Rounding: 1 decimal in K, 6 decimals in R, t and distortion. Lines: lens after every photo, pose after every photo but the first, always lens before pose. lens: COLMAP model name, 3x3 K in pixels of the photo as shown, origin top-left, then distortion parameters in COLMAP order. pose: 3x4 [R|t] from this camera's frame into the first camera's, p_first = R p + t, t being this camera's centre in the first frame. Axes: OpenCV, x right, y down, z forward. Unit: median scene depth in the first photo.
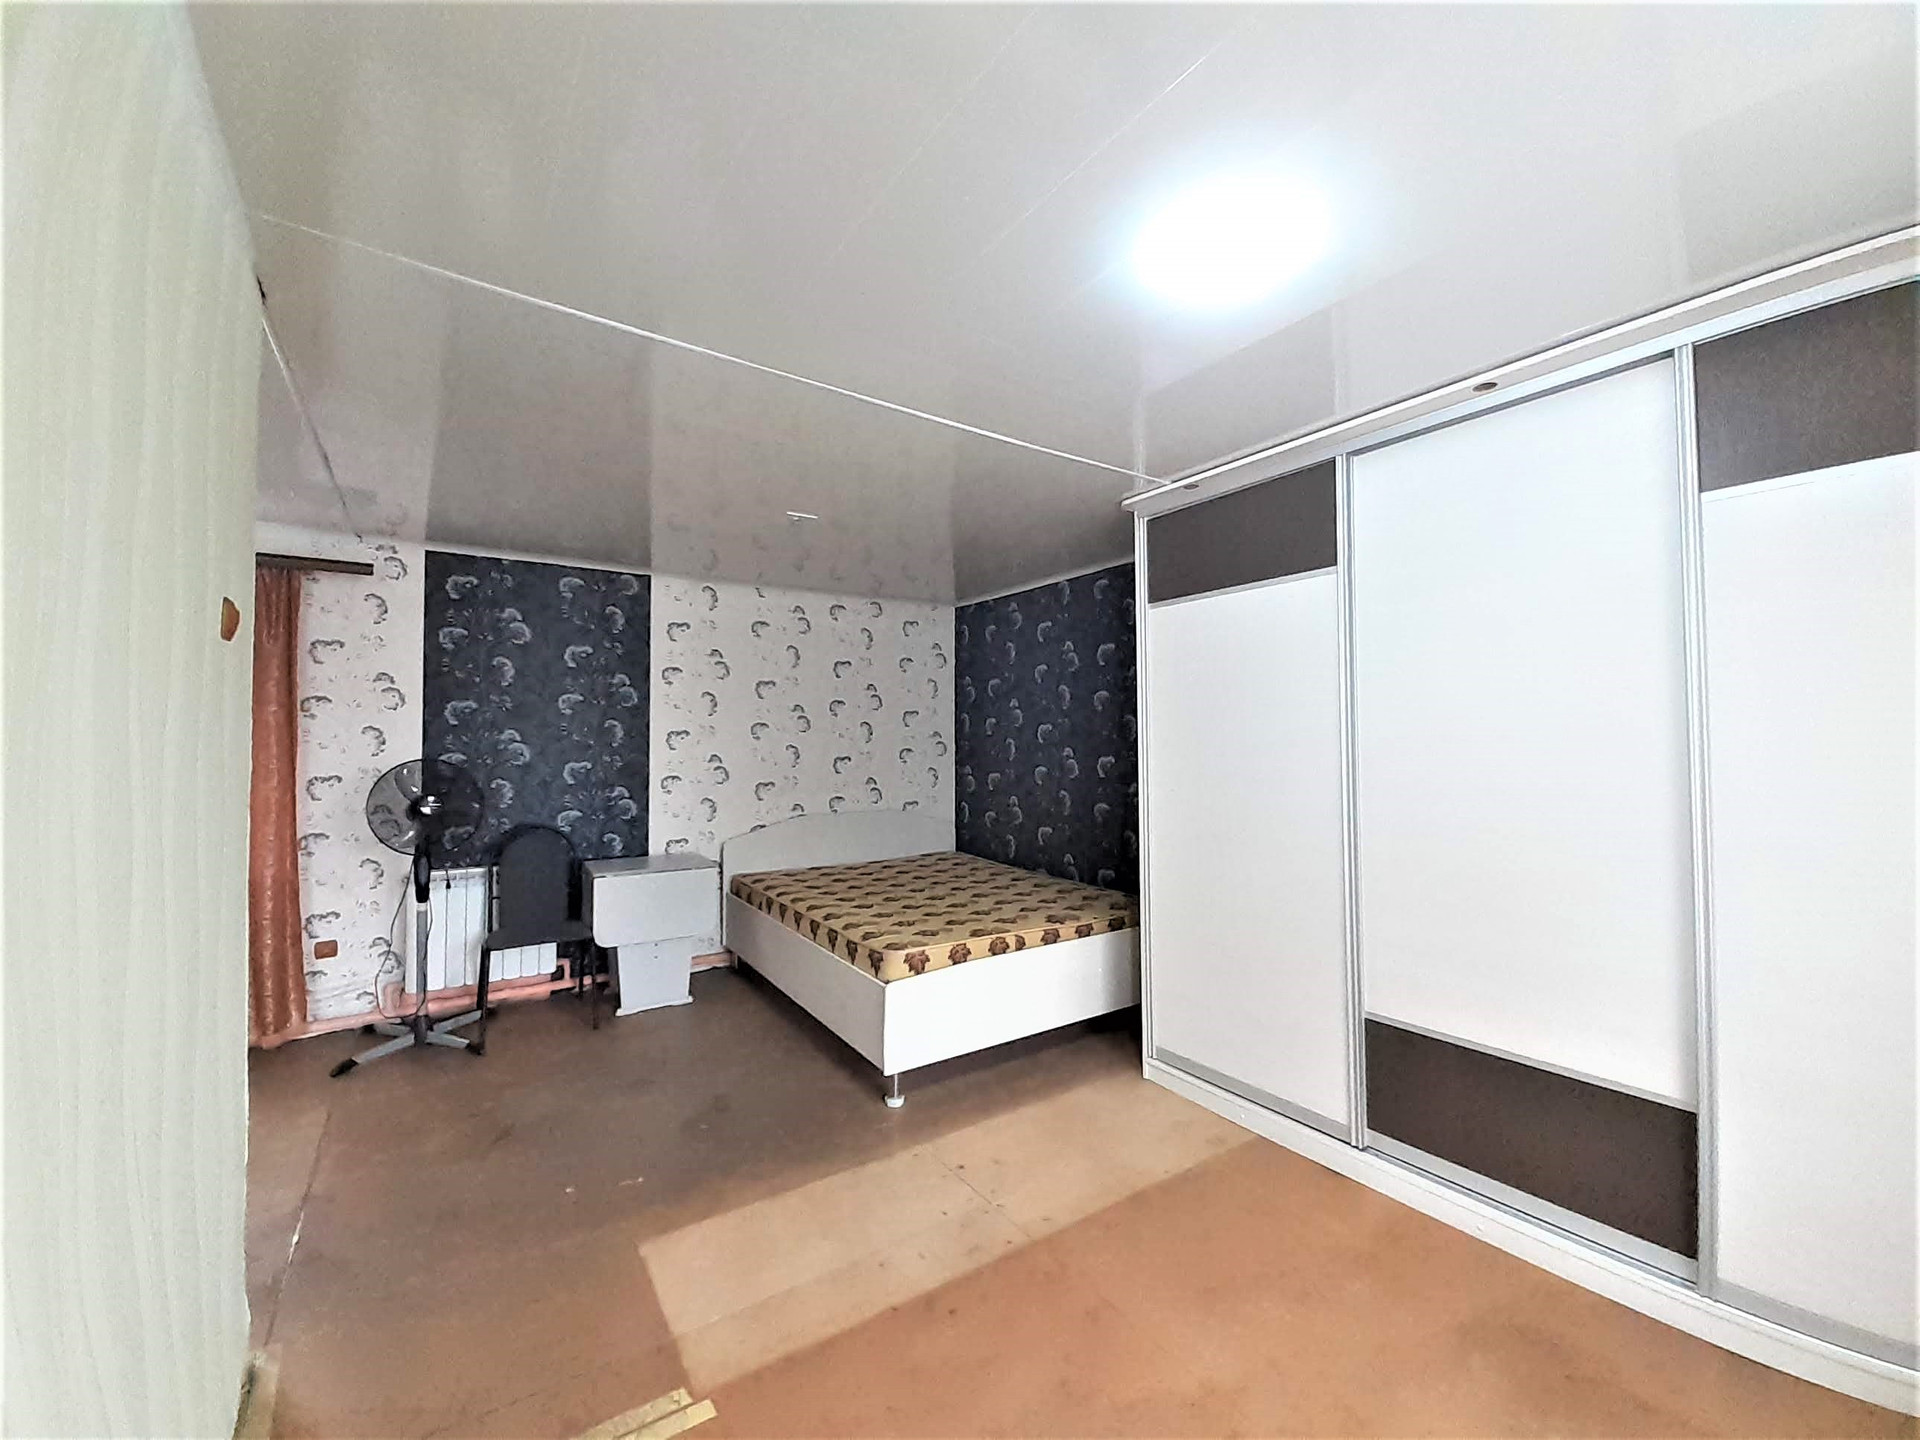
lens RADIAL K [[763.6, 0, 960.9], [0, 763.6, 727.2], [0, 0, 1]] dist [0.010554, -0.000976]
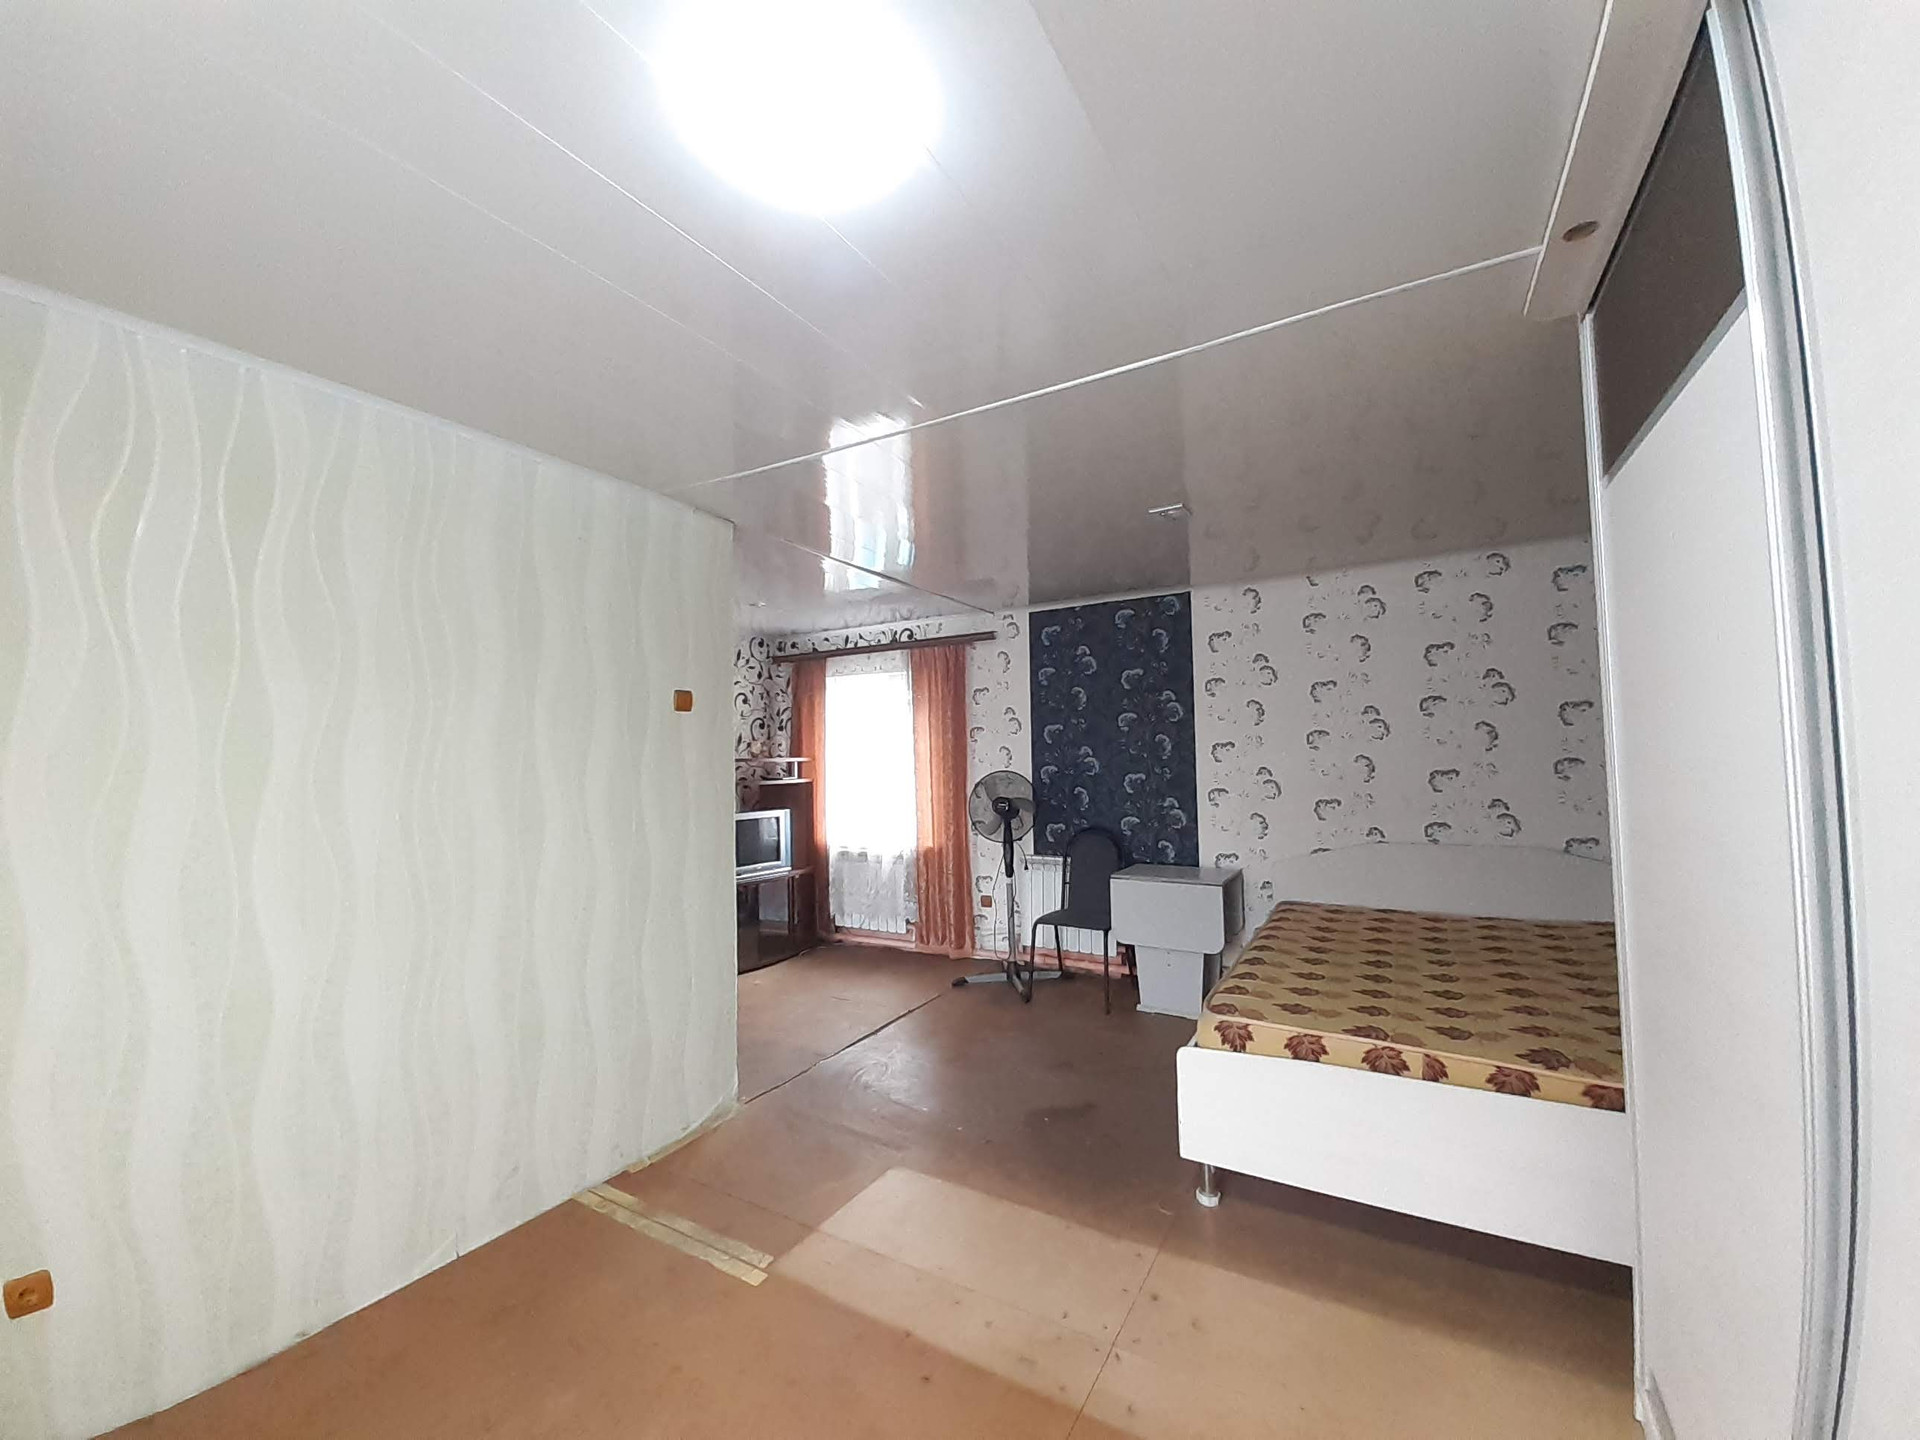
lens RADIAL K [[763.6, 0, 956.8], [0, 763.6, 723.3], [0, 0, 1]] dist [0.010554, -0.000976]
pose [[0.421162, -0.046484, -0.905793, 0.430726], [0.036473, 0.998746, -0.034295, 0.001470], [0.906252, -0.018593, 0.422329, 0.320202]]
